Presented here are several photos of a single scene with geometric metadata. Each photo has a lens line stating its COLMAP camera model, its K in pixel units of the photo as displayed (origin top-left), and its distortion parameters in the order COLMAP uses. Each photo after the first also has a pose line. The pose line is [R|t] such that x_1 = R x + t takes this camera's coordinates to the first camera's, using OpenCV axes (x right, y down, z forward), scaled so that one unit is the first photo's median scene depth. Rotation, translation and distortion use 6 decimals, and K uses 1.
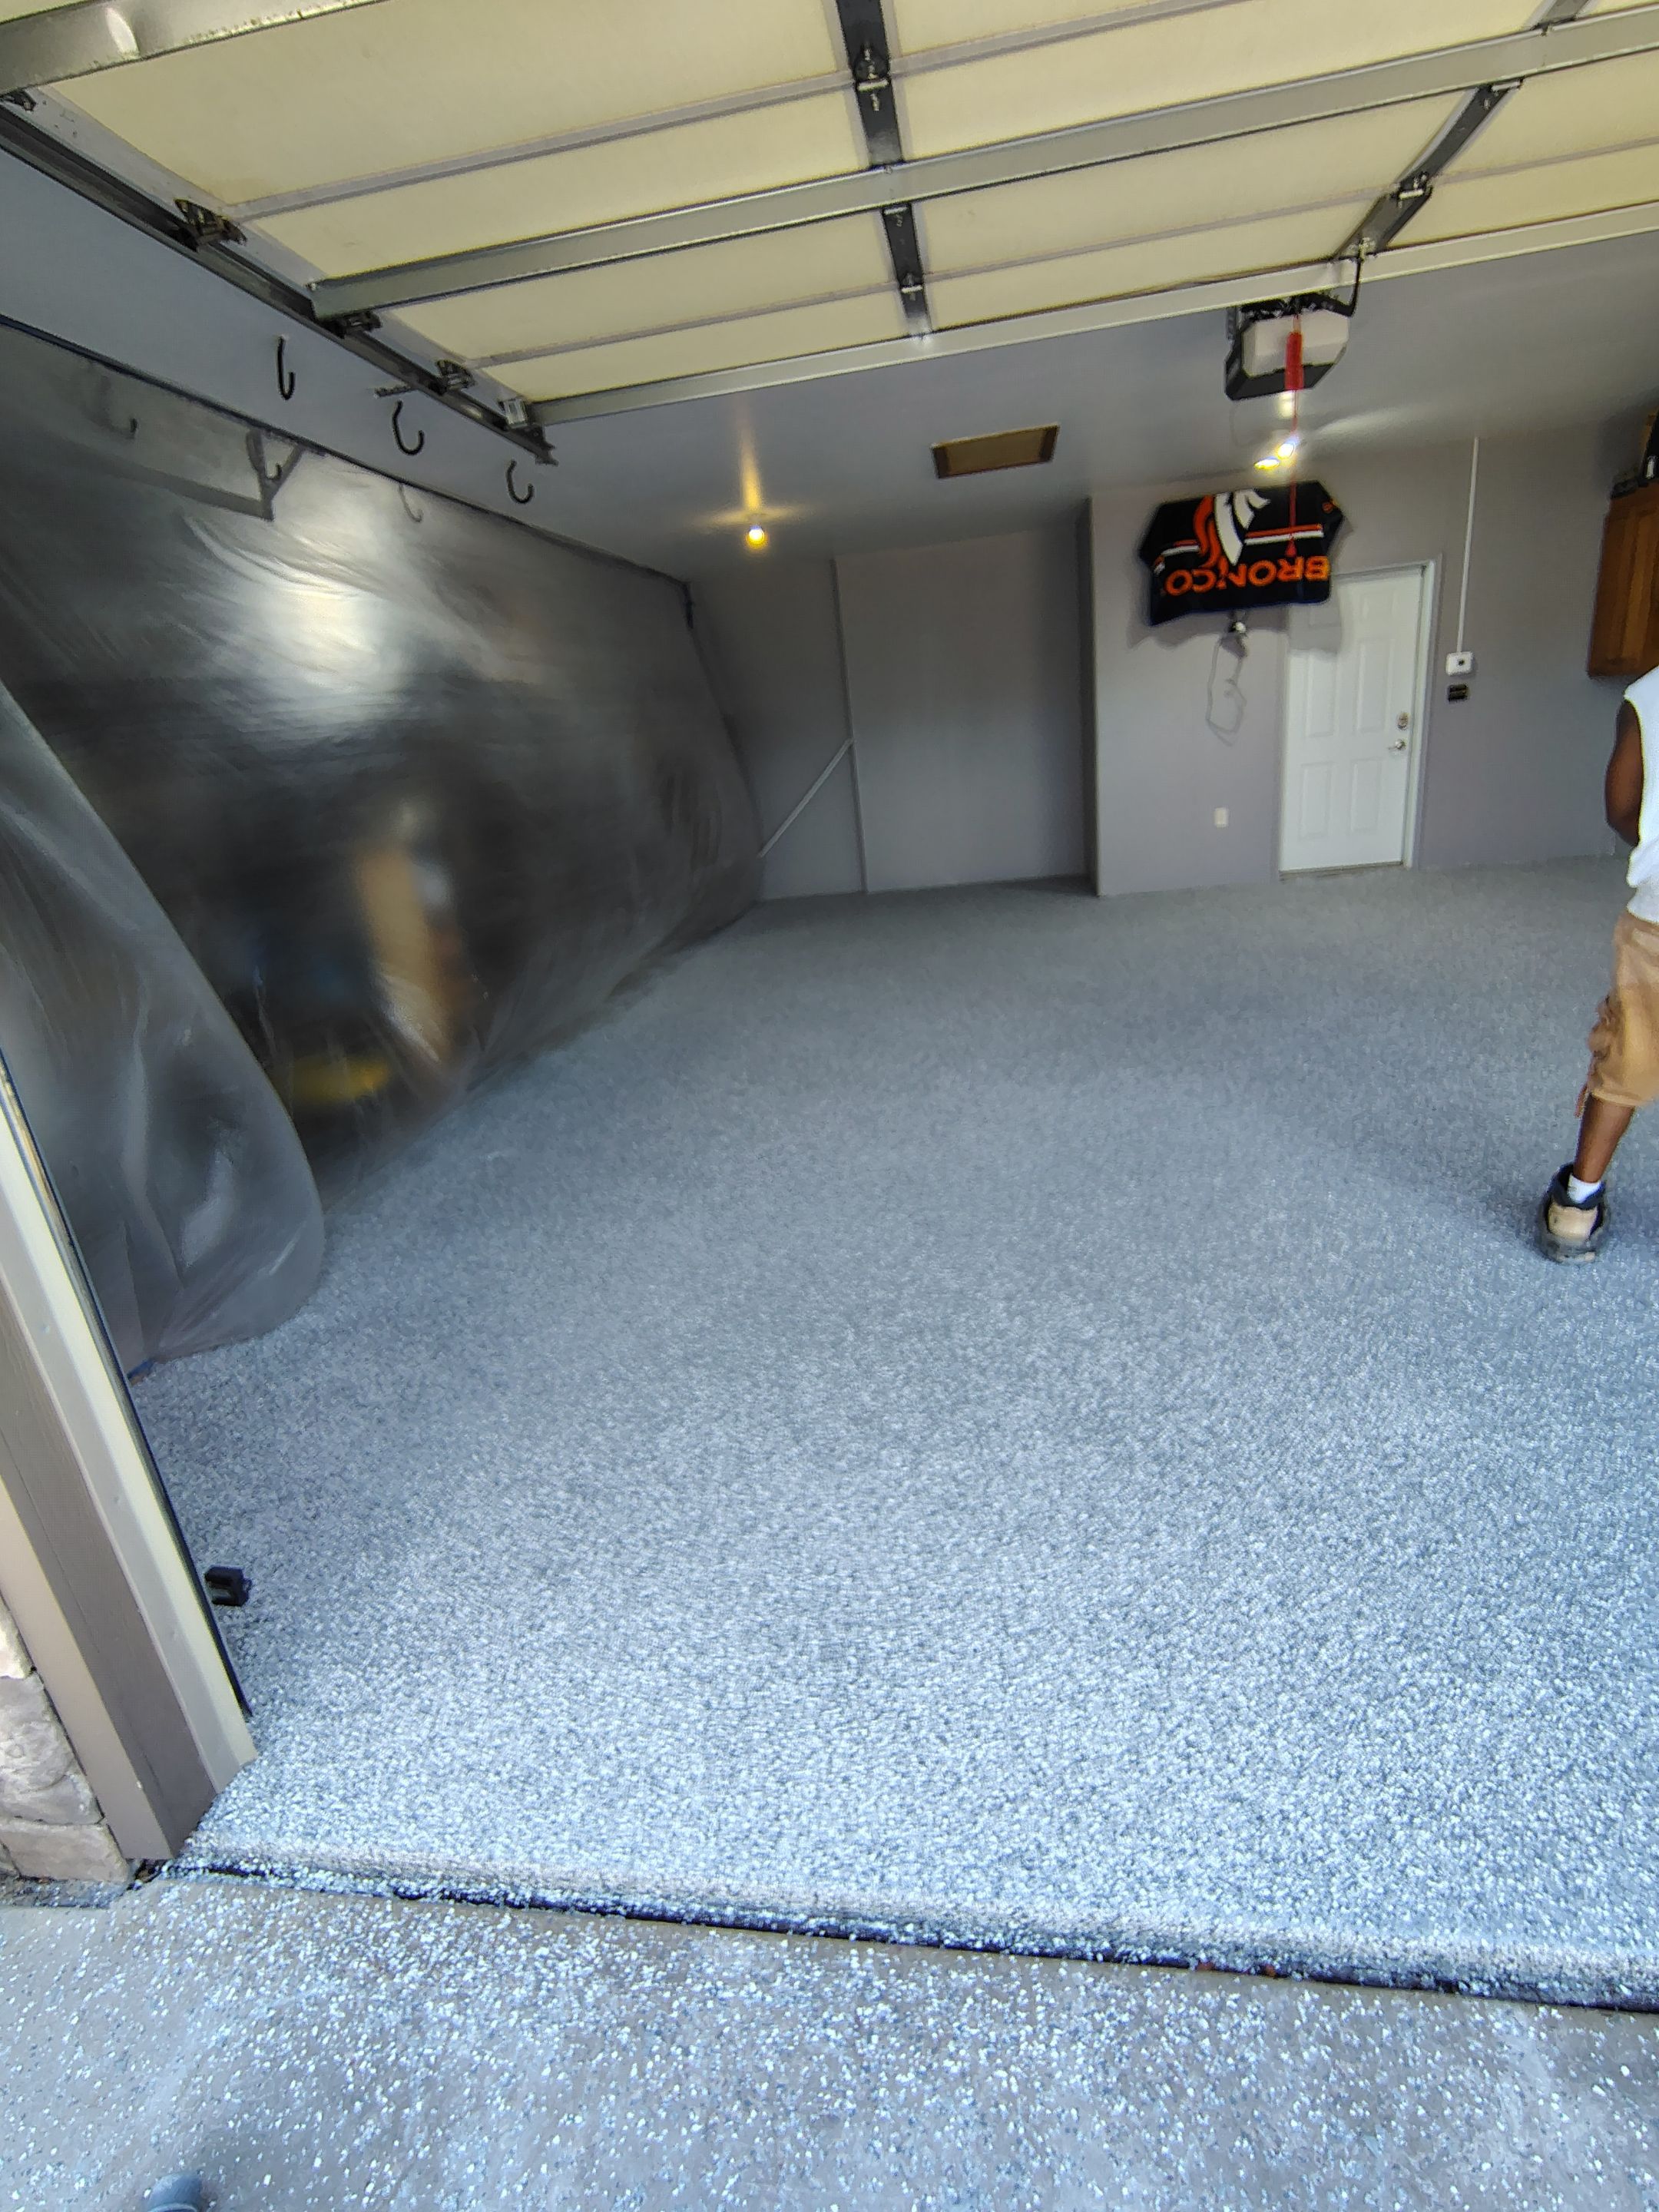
lens RADIAL K [[1039.8, 0, 813.3], [0, 1039.8, 1101.8], [0, 0, 1]] dist [-0.009666, 0.005030]
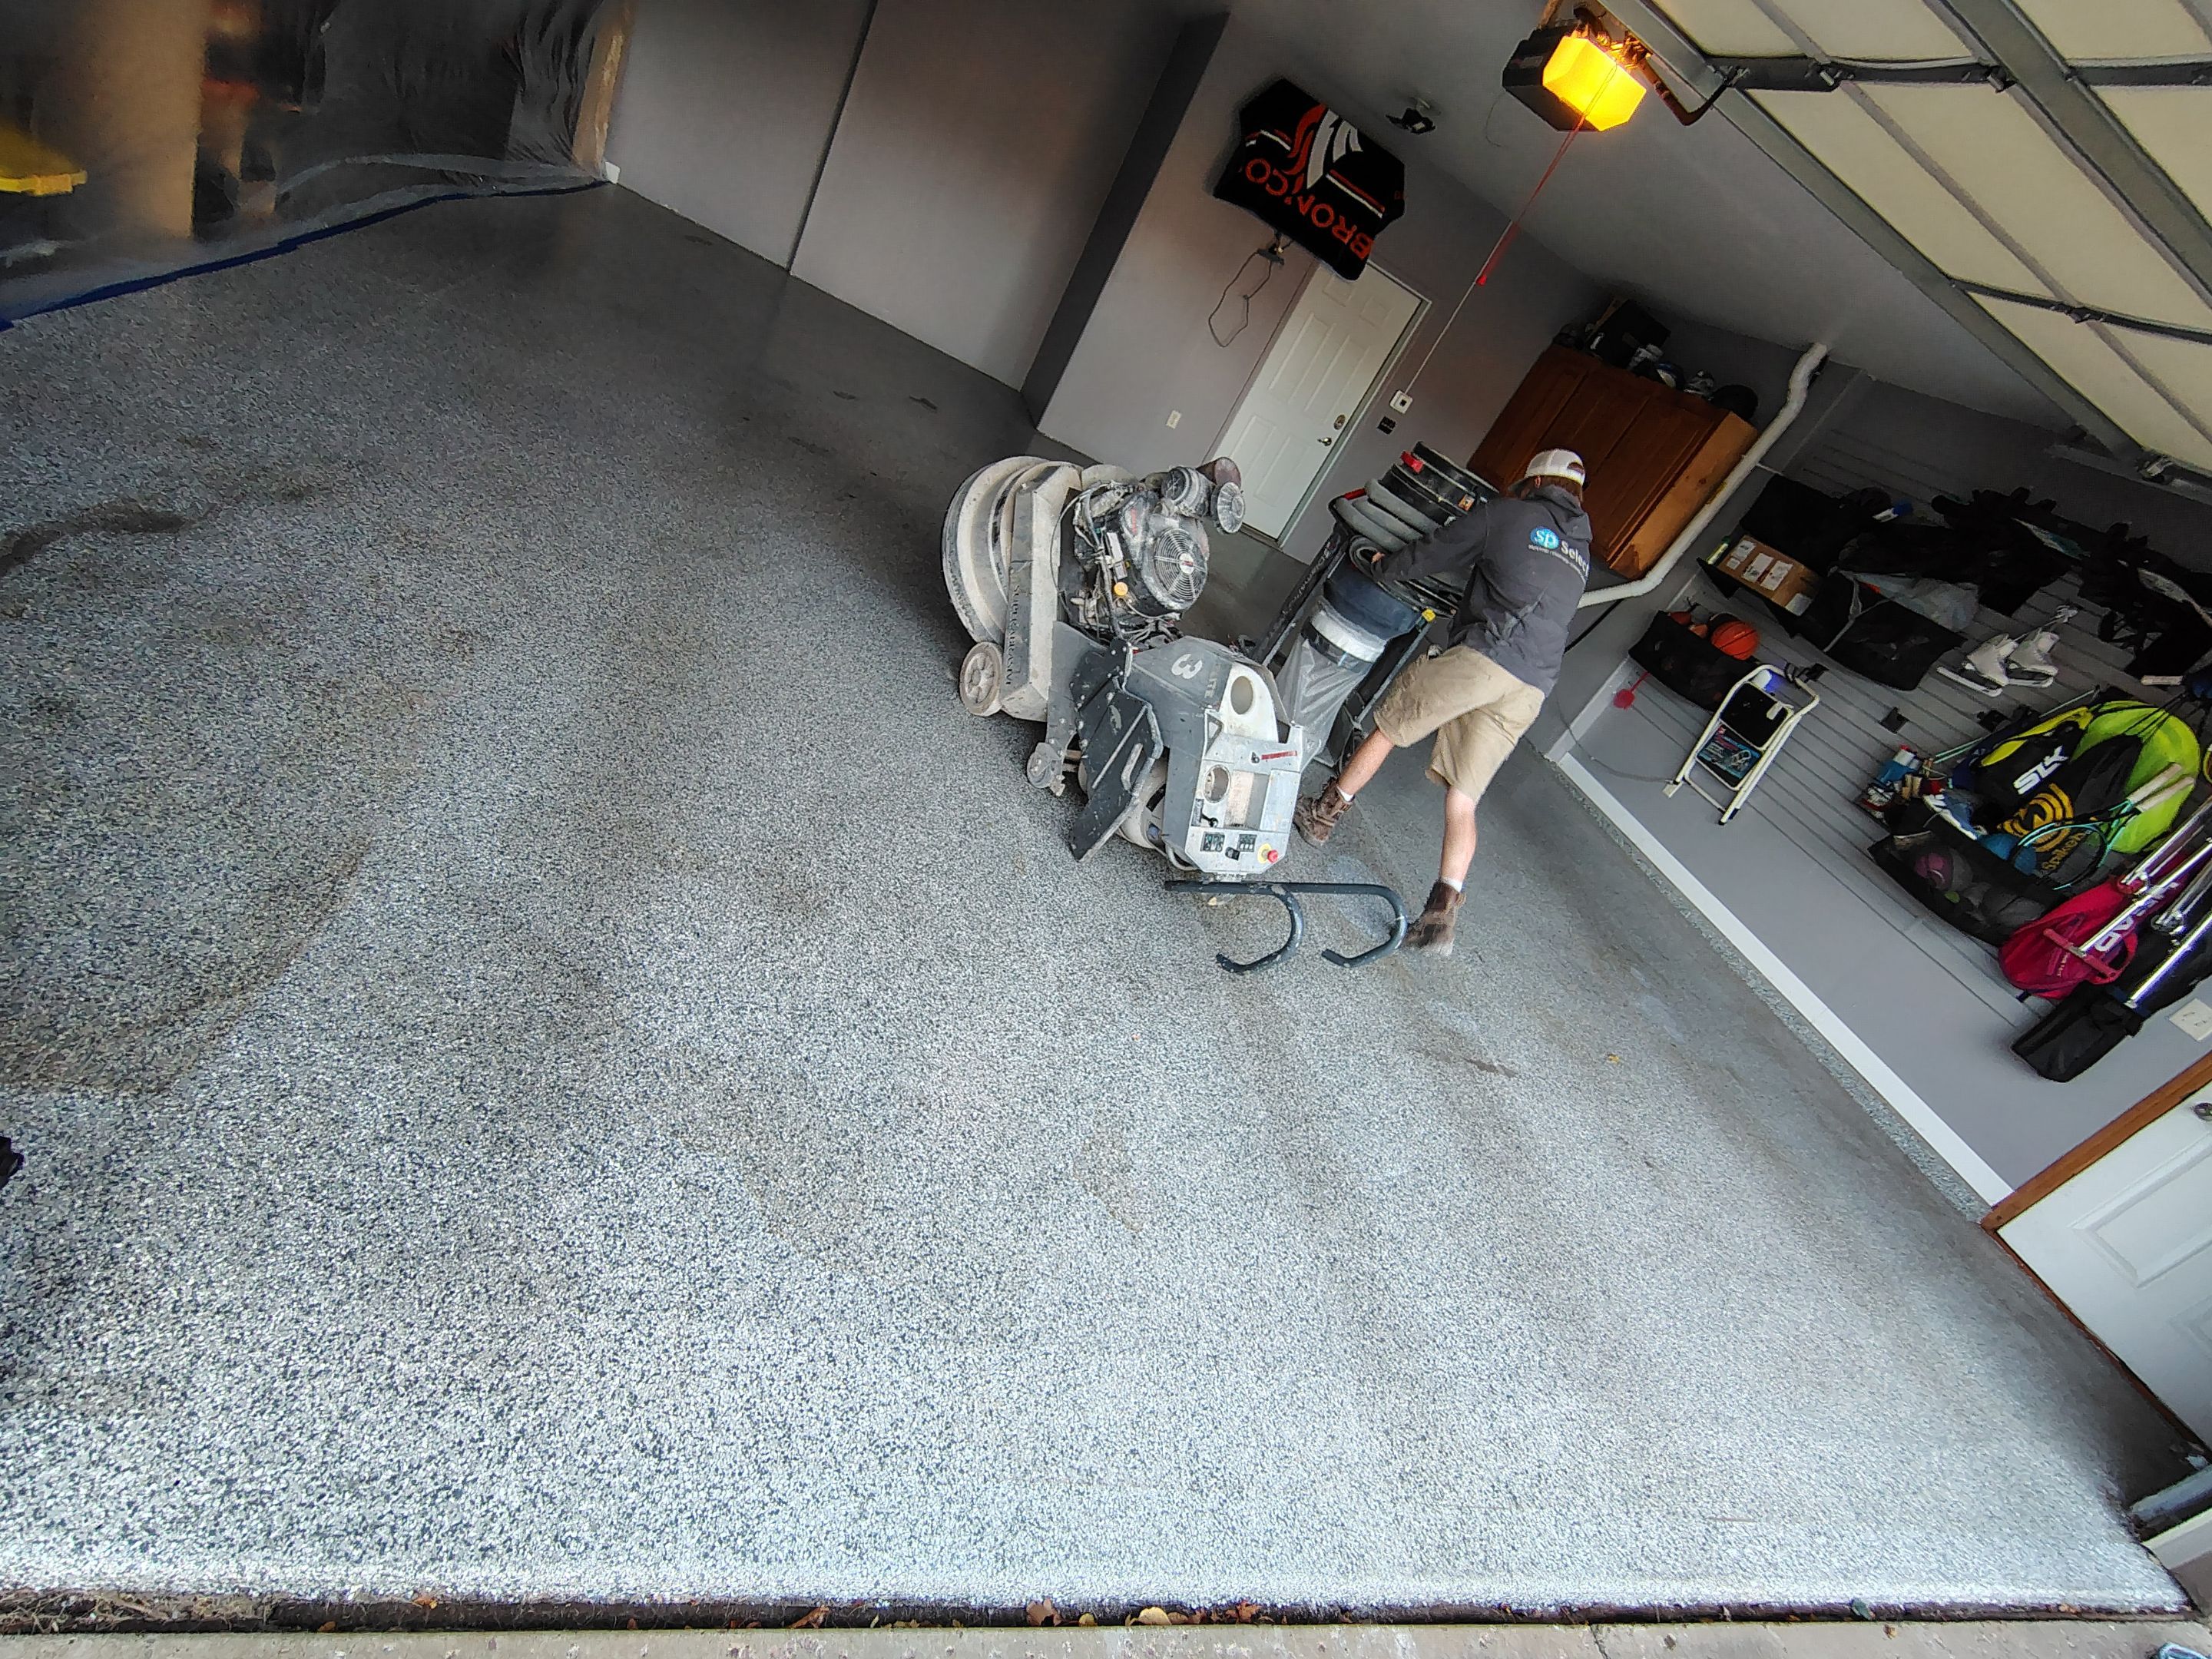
lens RADIAL K [[1039.8, 0, 1100.8], [0, 1039.8, 830.1], [0, 0, 1]] dist [-0.009666, 0.005030]
pose [[0.778316, 0.290365, 0.556698, -0.249970], [-0.420752, 0.899313, 0.119183, -0.011988], [-0.466039, -0.326994, 0.822121, 0.174108]]
